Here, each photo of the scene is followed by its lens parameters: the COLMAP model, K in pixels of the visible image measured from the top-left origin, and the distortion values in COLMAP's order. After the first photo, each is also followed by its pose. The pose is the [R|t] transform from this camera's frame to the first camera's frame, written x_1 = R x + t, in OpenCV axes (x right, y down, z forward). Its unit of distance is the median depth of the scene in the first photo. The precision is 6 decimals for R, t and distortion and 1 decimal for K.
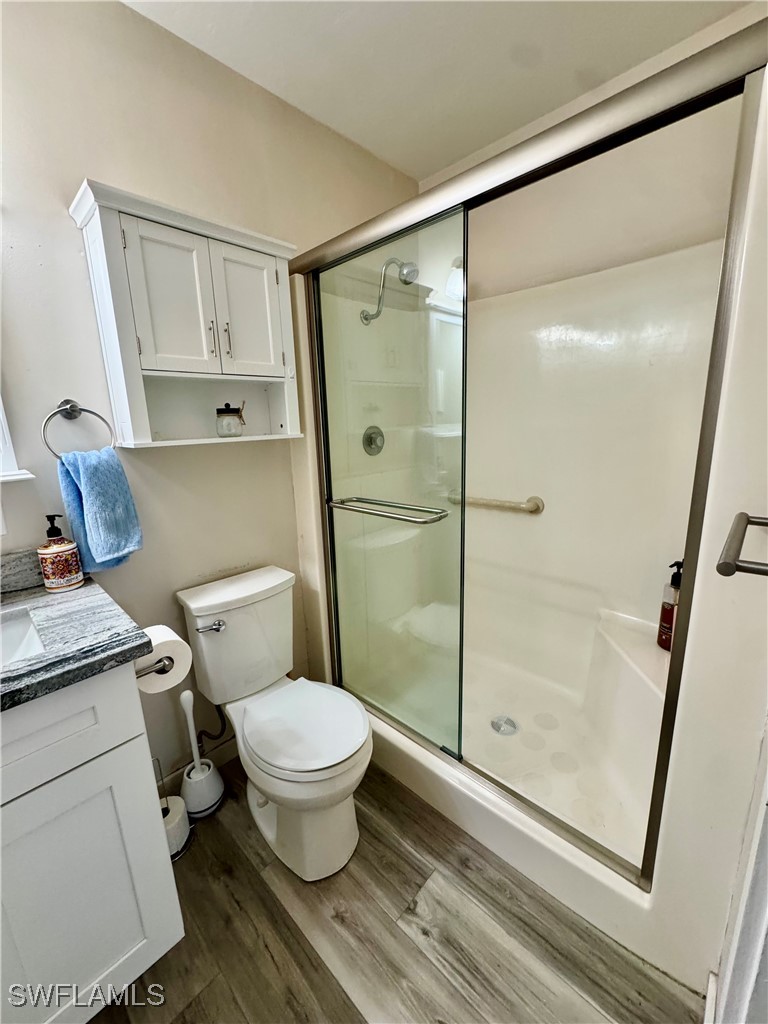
lens RADIAL K [[412.3, 0, 384.0], [0, 412.3, 512.0], [0, 0, 1]] dist [-0.001939, -0.000147]
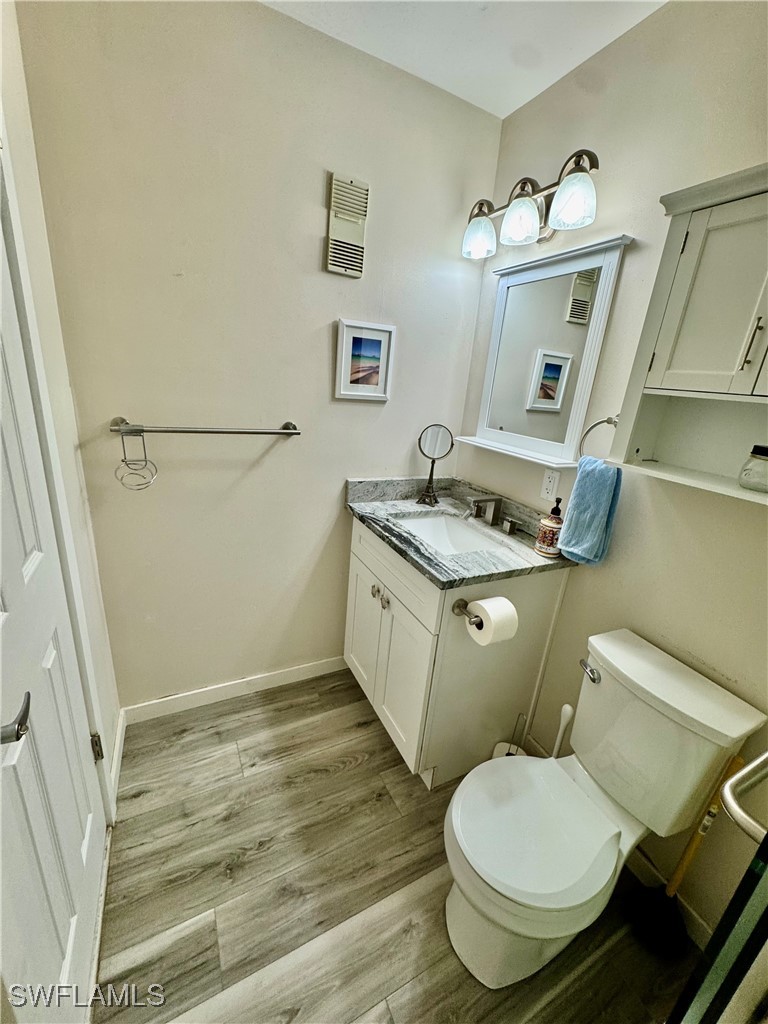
lens RADIAL K [[412.3, 0, 384.0], [0, 412.3, 512.0], [0, 0, 1]] dist [-0.001939, -0.000147]
pose [[-0.340019, 0.297797, -0.892022, 0.534732], [-0.280953, 0.873051, 0.398557, -0.313320], [0.897470, 0.386134, -0.213187, 0.796509]]
